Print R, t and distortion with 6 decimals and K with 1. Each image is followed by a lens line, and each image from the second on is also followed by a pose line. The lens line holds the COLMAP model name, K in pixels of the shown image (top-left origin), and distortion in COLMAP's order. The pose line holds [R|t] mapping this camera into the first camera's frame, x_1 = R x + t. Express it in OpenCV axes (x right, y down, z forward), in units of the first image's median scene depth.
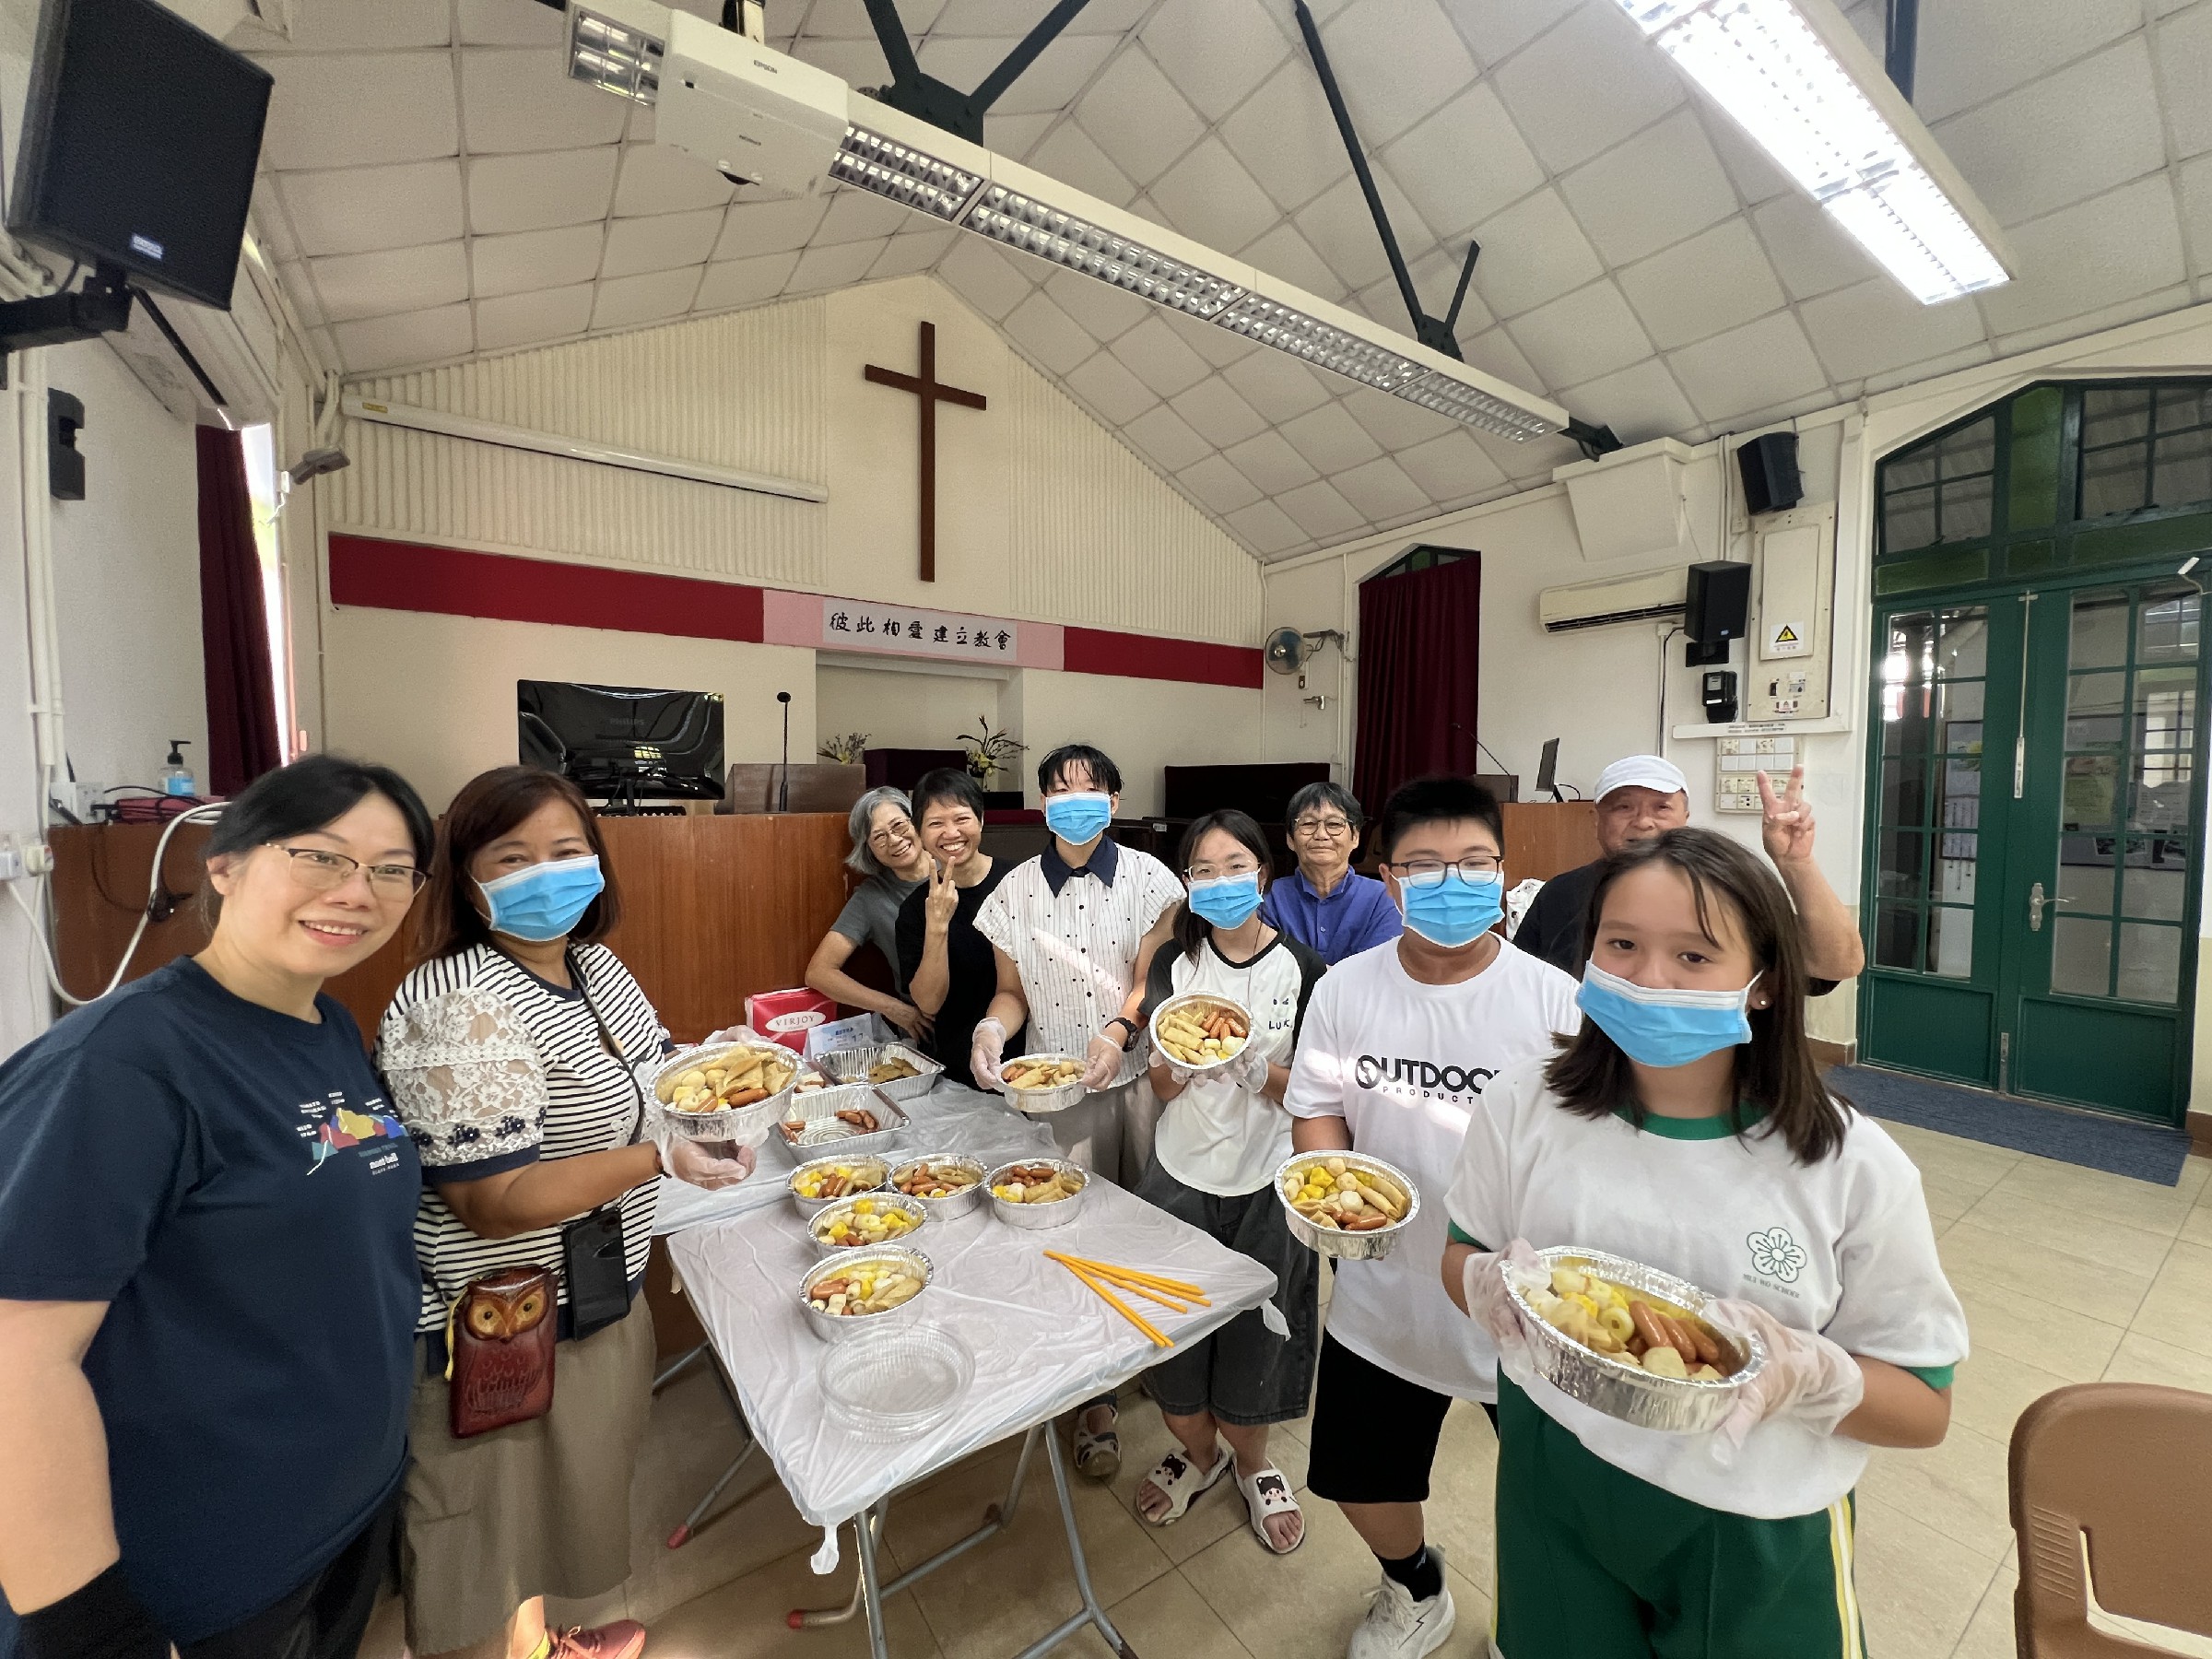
lens RADIAL K [[903.5, 0, 1105.7], [0, 903.5, 834.4], [0, 0, 1]] dist [0.000932, -0.000024]
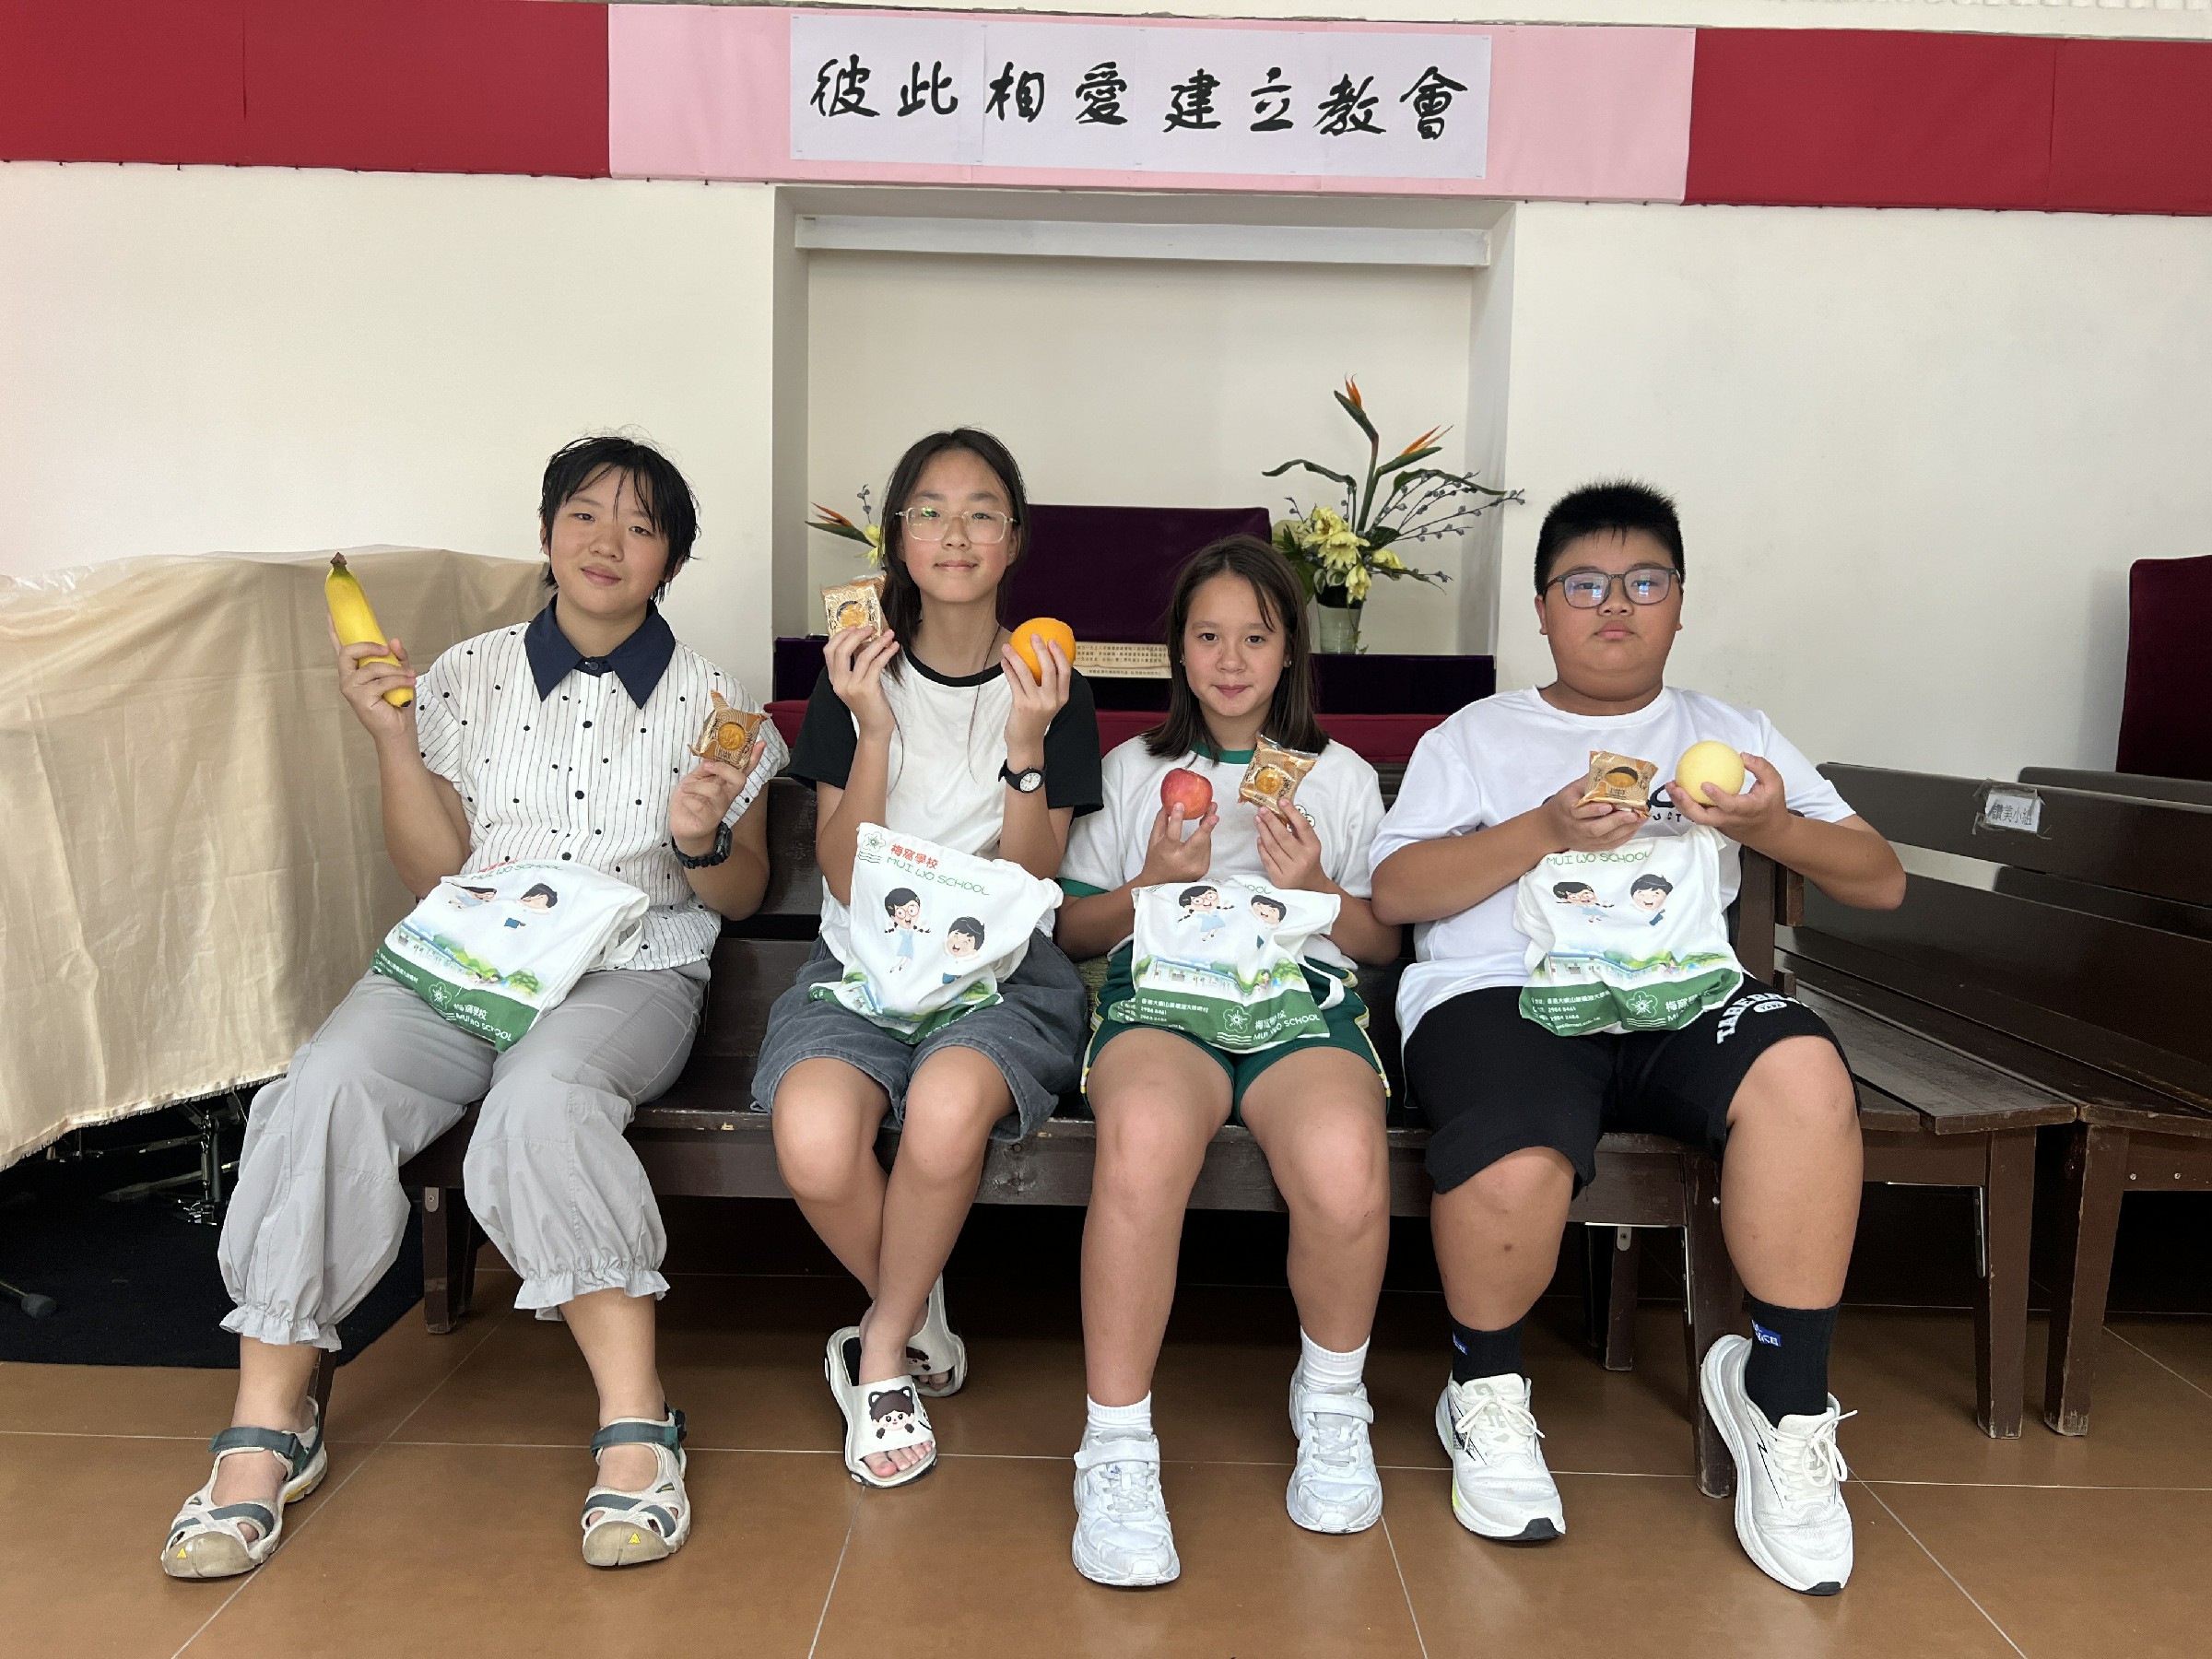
lens RADIAL K [[1658.3, 0, 1109.7], [0, 1658.3, 823.9], [0, 0, 1]] dist [0.030486, -0.029476]
pose [[0.827087, 0.056310, -0.559246, 0.101984], [-0.050096, 0.998394, 0.026440, -0.003891], [0.559837, 0.006147, 0.828580, 0.526659]]
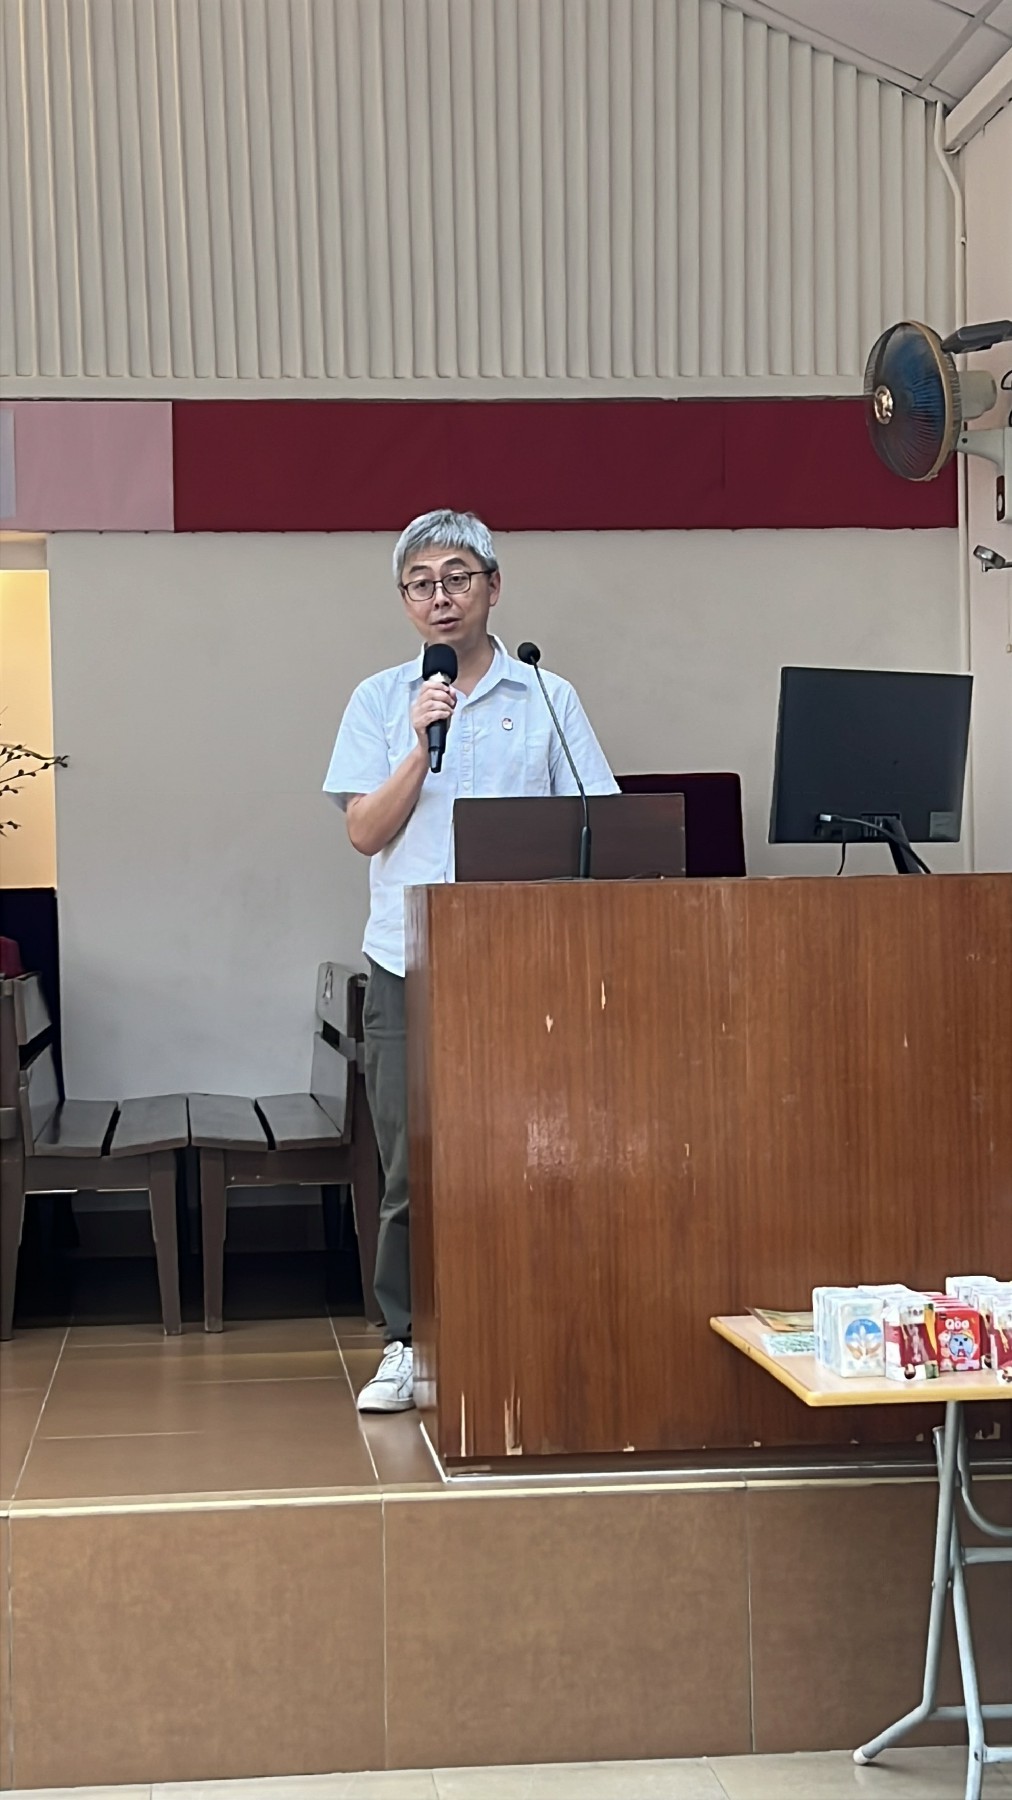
lens RADIAL K [[3063.2, 0, 514.2], [0, 3063.2, 914.7], [0, 0, 1]] dist [0.179488, 0.000000]
pose [[0.890045, -0.024167, -0.455232, 0.624748], [0.001157, 0.998710, -0.050757, 0.023144], [0.455871, 0.044649, 0.888925, 0.032364]]
